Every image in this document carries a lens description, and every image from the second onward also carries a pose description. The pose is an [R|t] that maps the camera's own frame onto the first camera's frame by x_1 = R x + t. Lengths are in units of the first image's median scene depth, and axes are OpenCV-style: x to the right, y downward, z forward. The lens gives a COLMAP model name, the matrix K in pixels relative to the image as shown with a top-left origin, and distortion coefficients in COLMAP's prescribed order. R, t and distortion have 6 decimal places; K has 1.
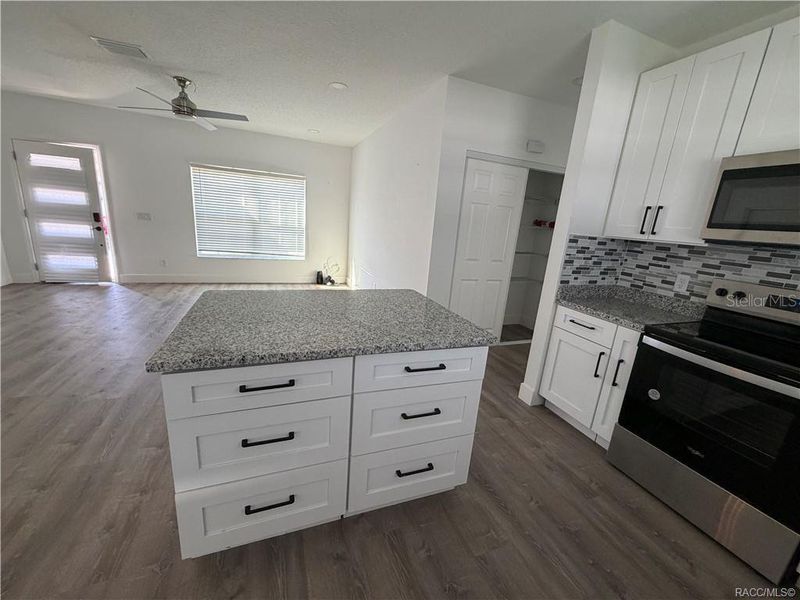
lens RADIAL K [[320.2, 0, 400.0], [0, 320.2, 300.0], [0, 0, 1]] dist [-0.000944, -0.000054]
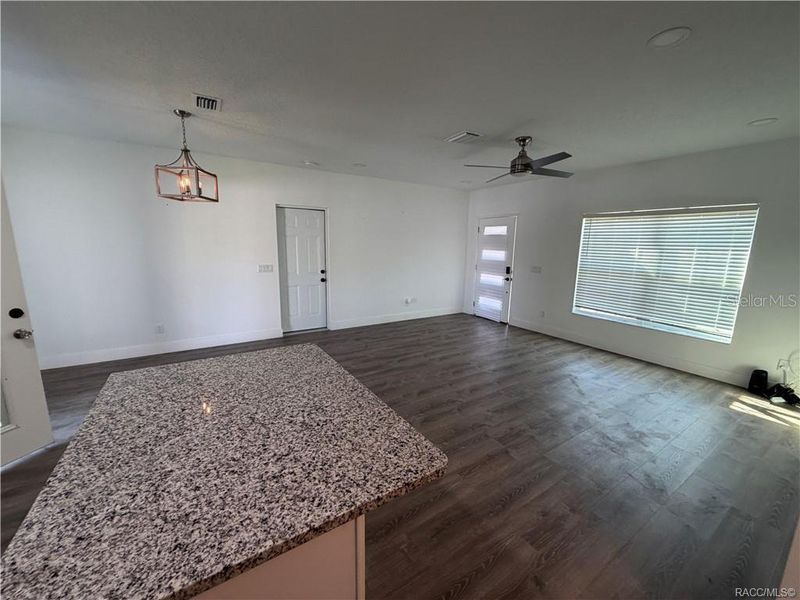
lens RADIAL K [[320.2, 0, 400.0], [0, 320.2, 300.0], [0, 0, 1]] dist [-0.000944, -0.000054]
pose [[0.197709, 0.099282, -0.975220, 0.181562], [-0.243302, 0.968697, 0.049293, -0.106491], [0.949587, 0.227528, 0.215675, 0.361758]]
